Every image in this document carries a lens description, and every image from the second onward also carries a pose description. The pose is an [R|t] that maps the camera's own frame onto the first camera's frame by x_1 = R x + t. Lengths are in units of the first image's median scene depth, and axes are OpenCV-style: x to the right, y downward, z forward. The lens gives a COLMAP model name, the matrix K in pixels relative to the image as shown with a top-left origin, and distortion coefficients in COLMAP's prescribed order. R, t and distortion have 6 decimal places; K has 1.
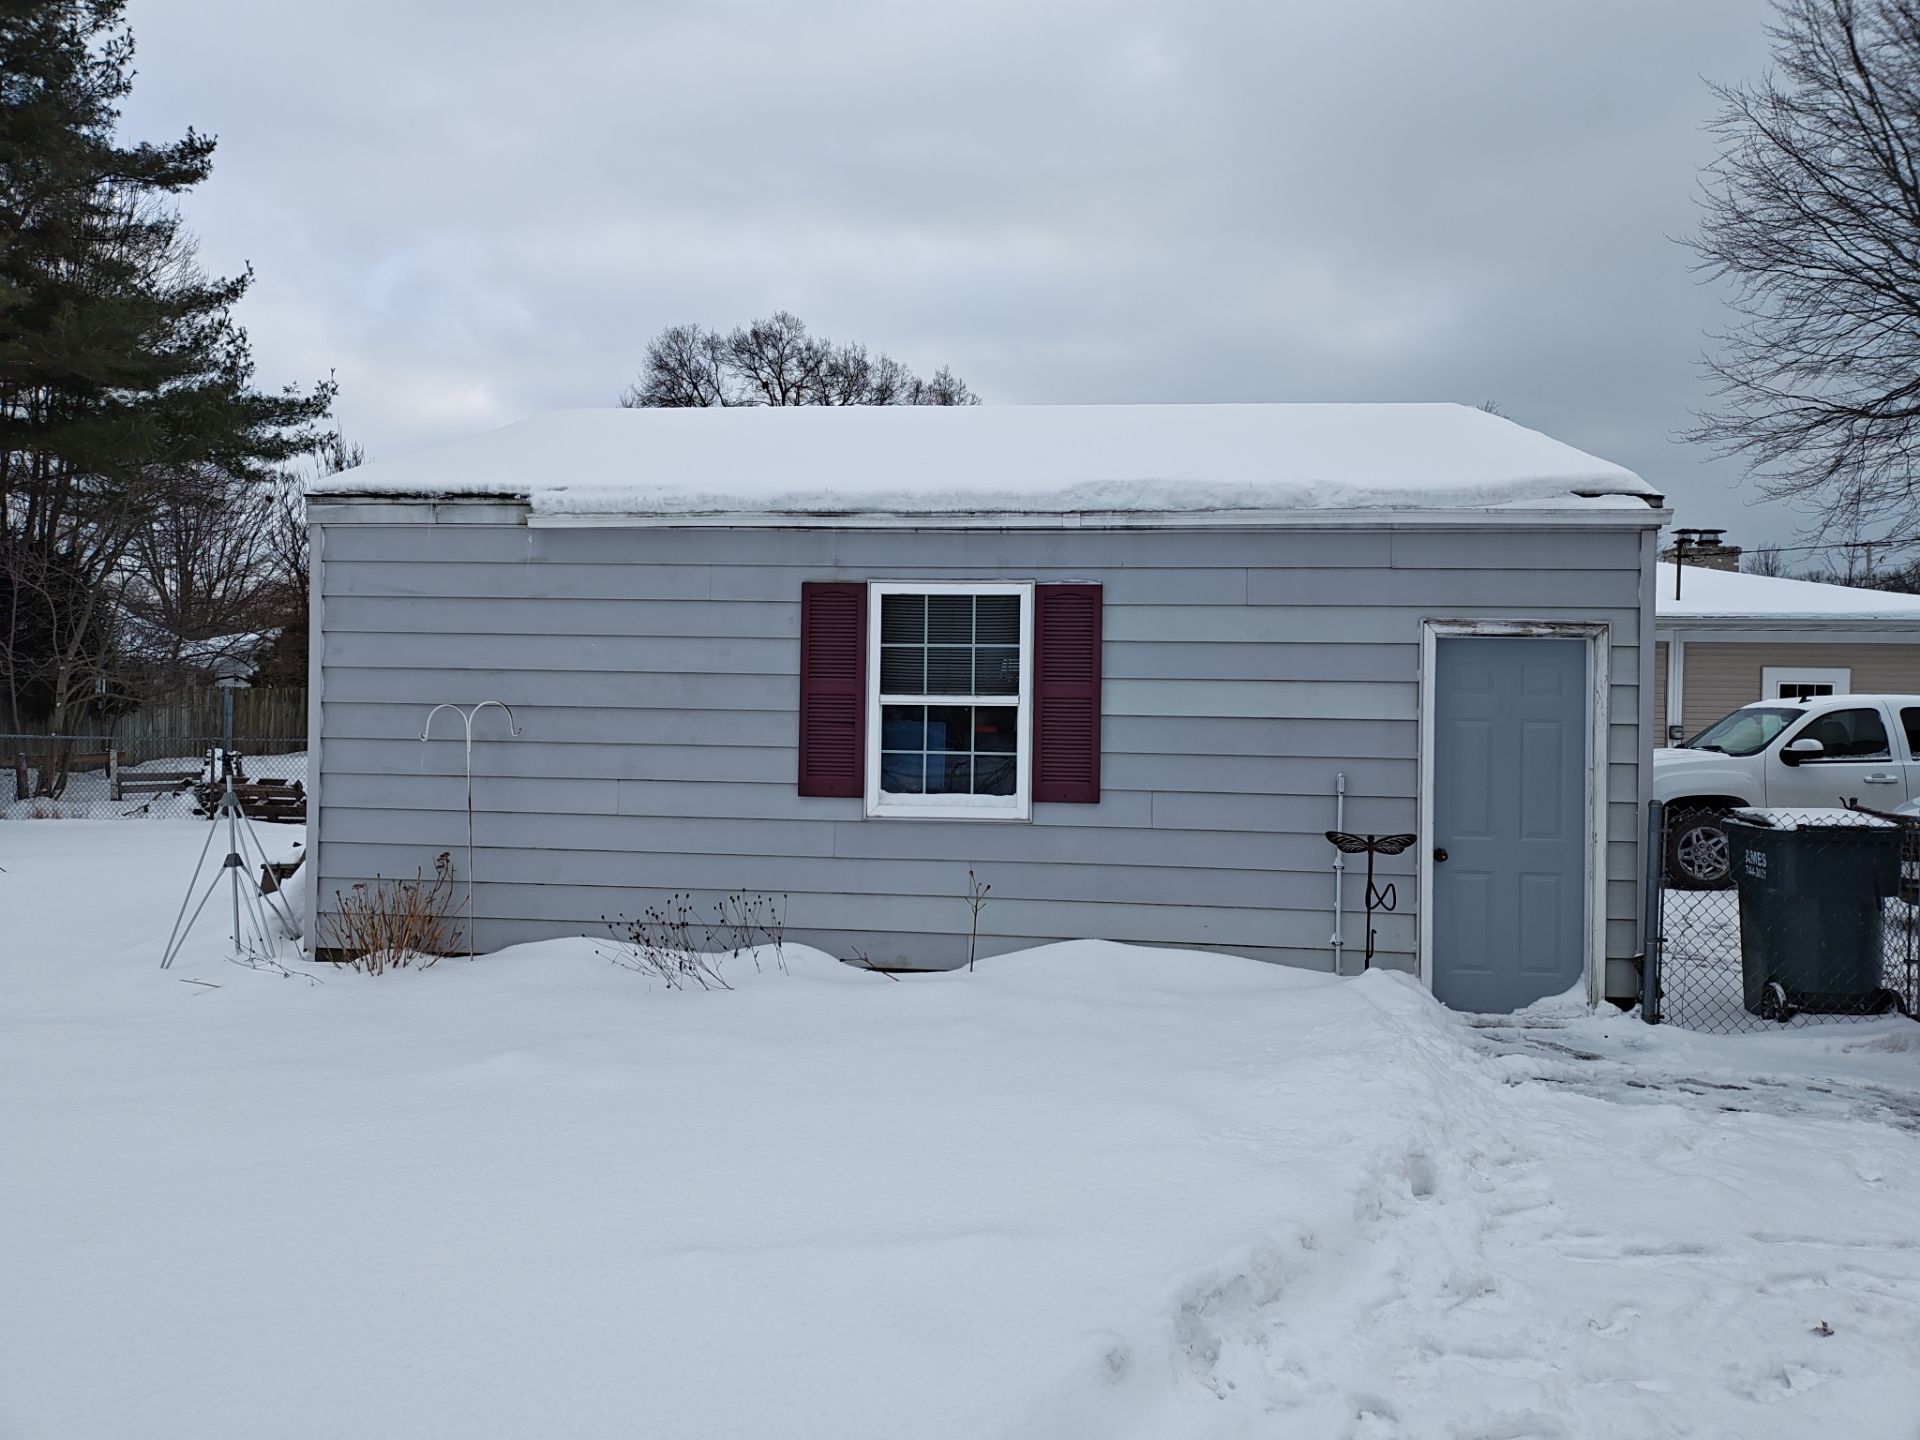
lens RADIAL K [[1388.1, 0, 932.1], [0, 1388.1, 724.2], [0, 0, 1]] dist [0.106206, -0.121689]
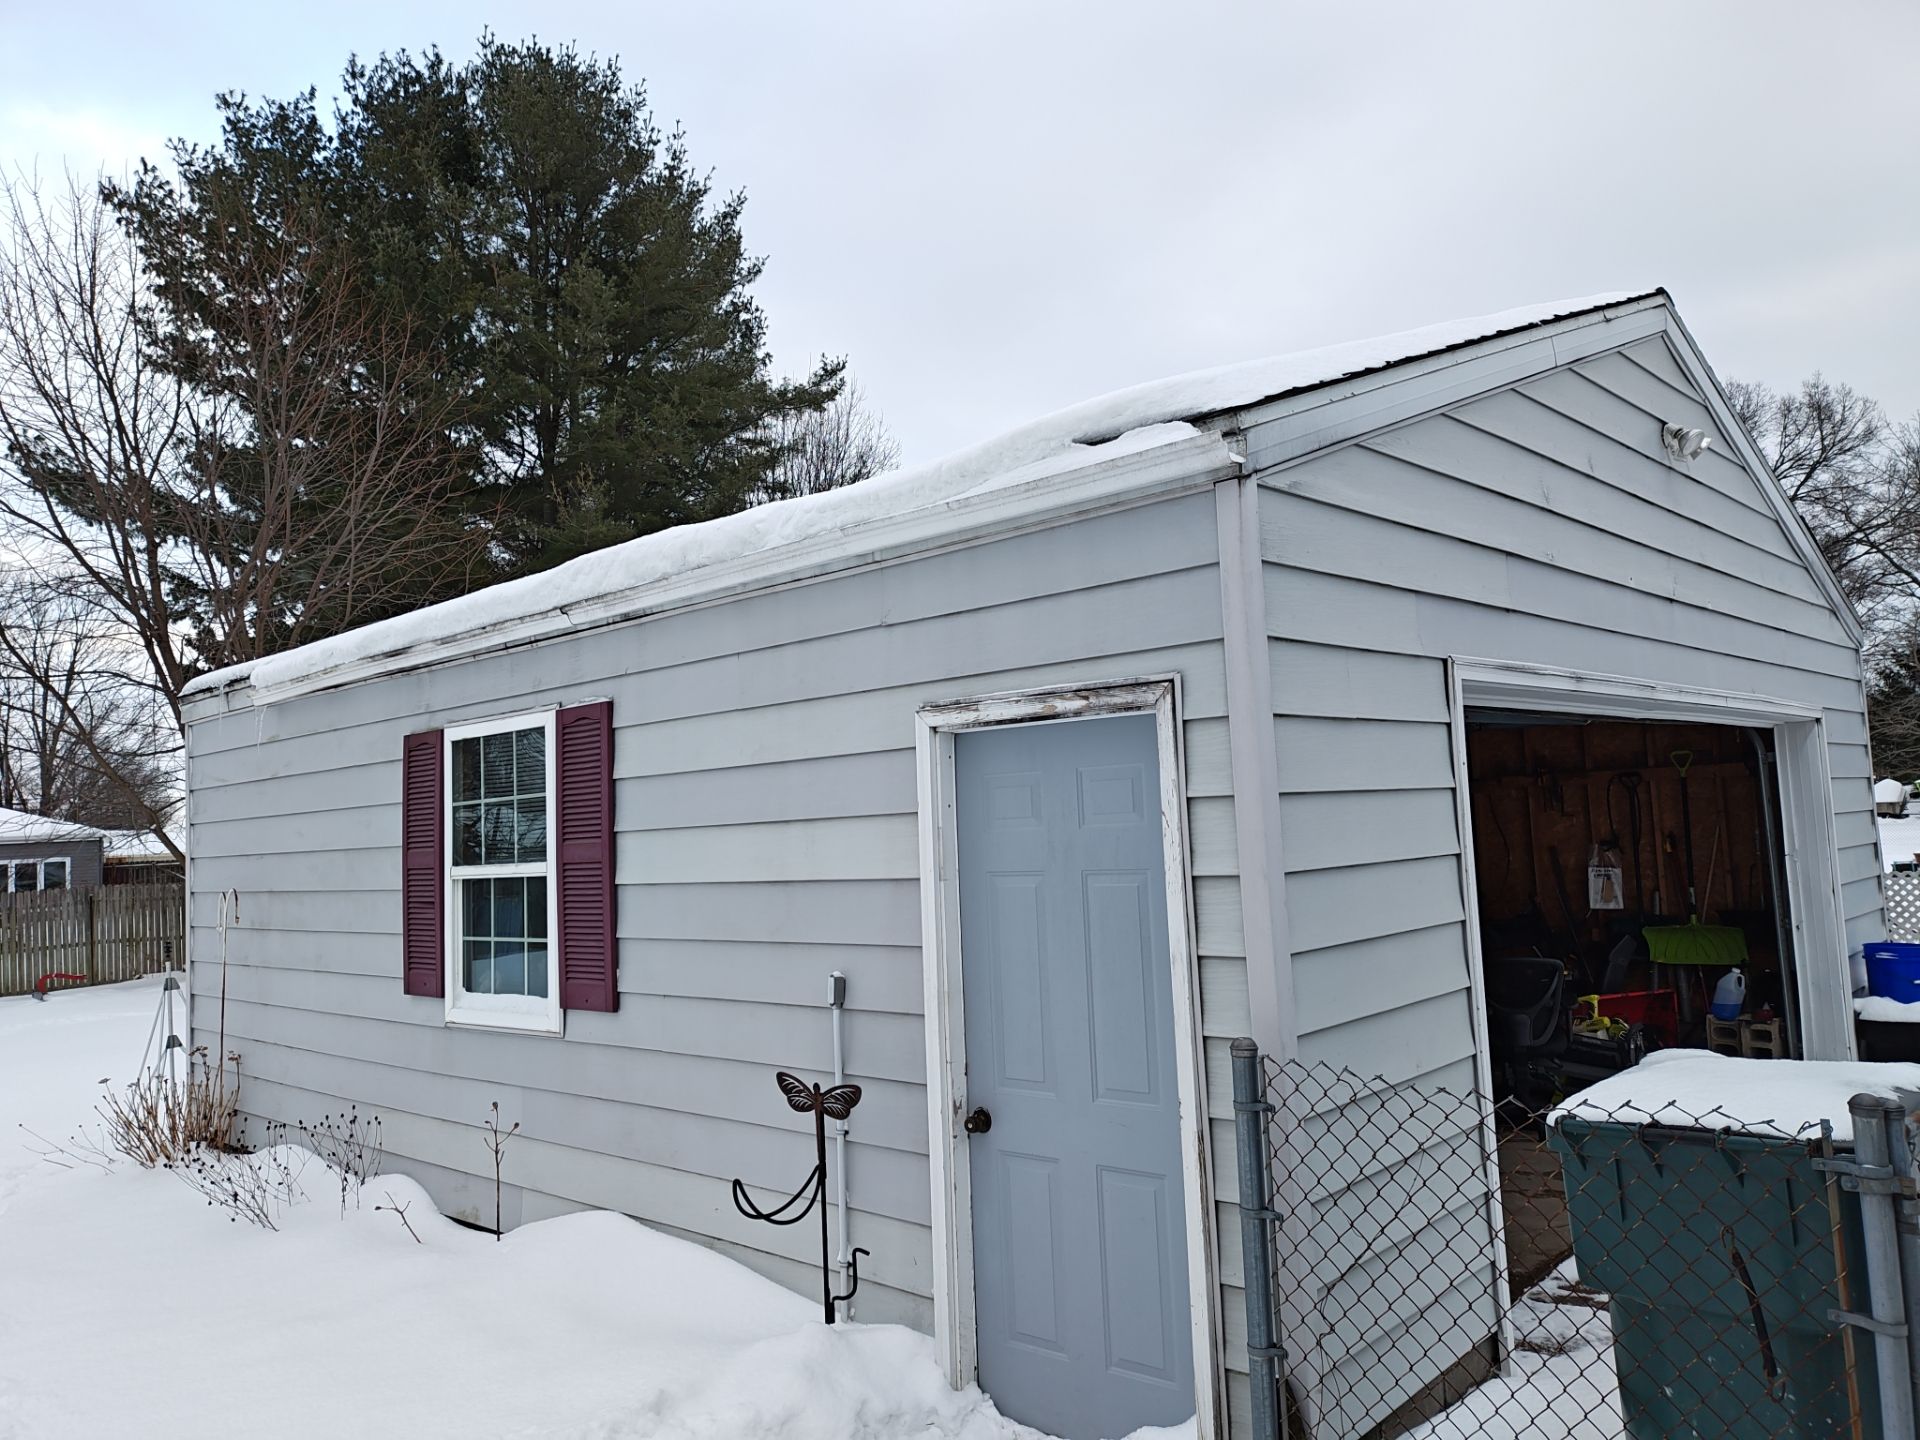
lens RADIAL K [[1352.7, 0, 960.0], [0, 1352.7, 720.0], [0, 0, 1]] dist [0.024322, 0.002108]
pose [[0.808244, -0.103484, -0.579683, 0.662661], [0.061099, 0.993861, -0.092232, -0.015367], [0.585669, 0.039128, 0.809605, 0.536574]]
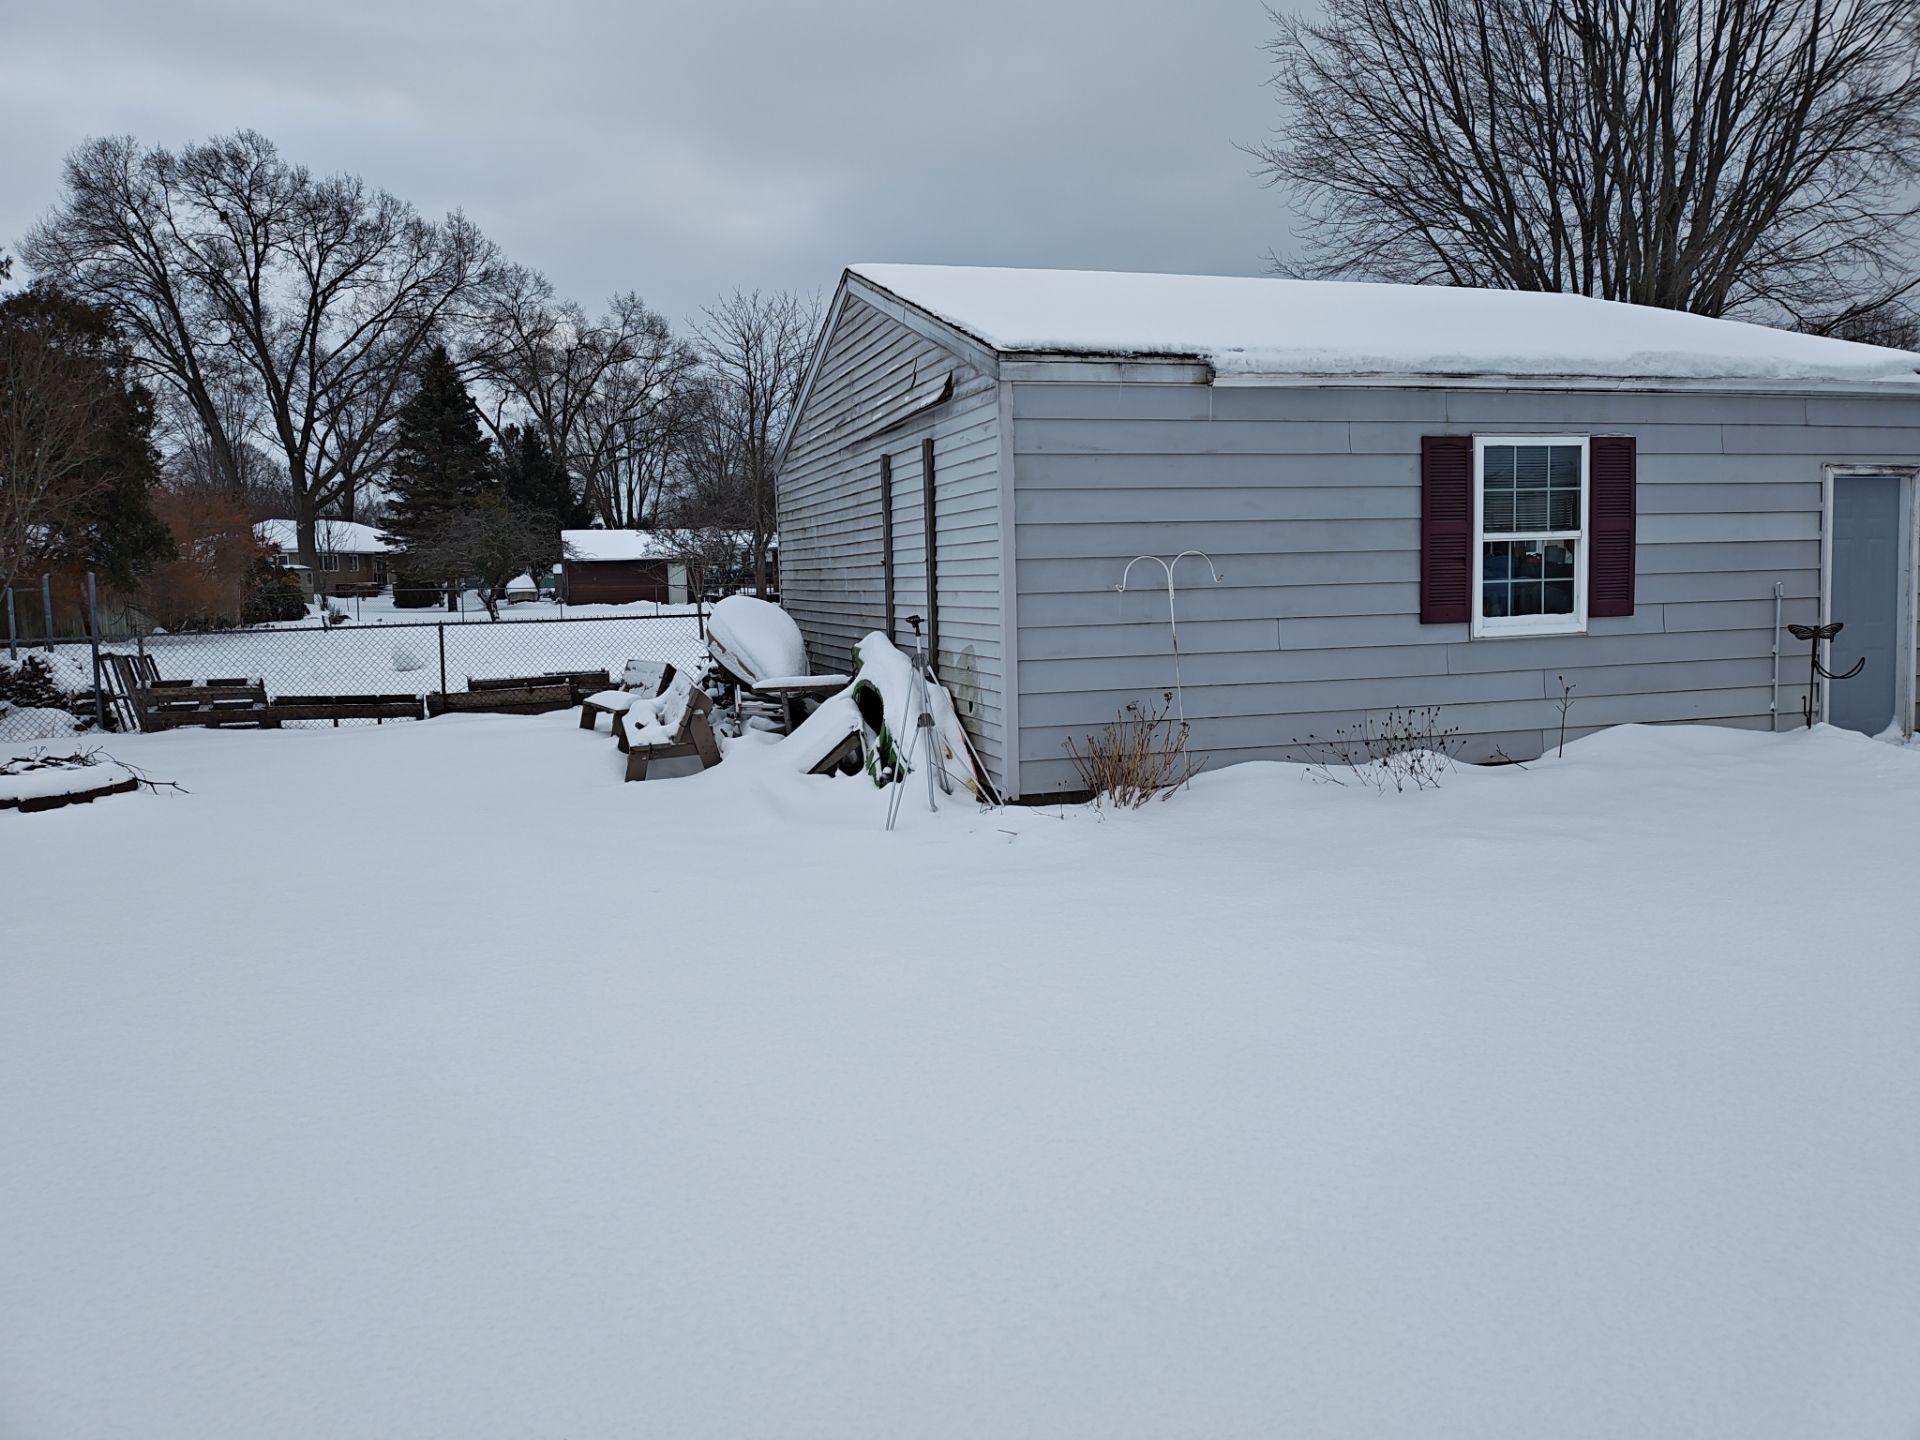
lens RADIAL K [[1388.1, 0, 932.1], [0, 1388.1, 724.2], [0, 0, 1]] dist [0.106206, -0.121689]
pose [[0.907979, -0.080672, 0.411177, -0.967561], [0.043803, 0.994189, 0.098330, 0.001691], [-0.416720, -0.071270, 0.906237, 0.103213]]
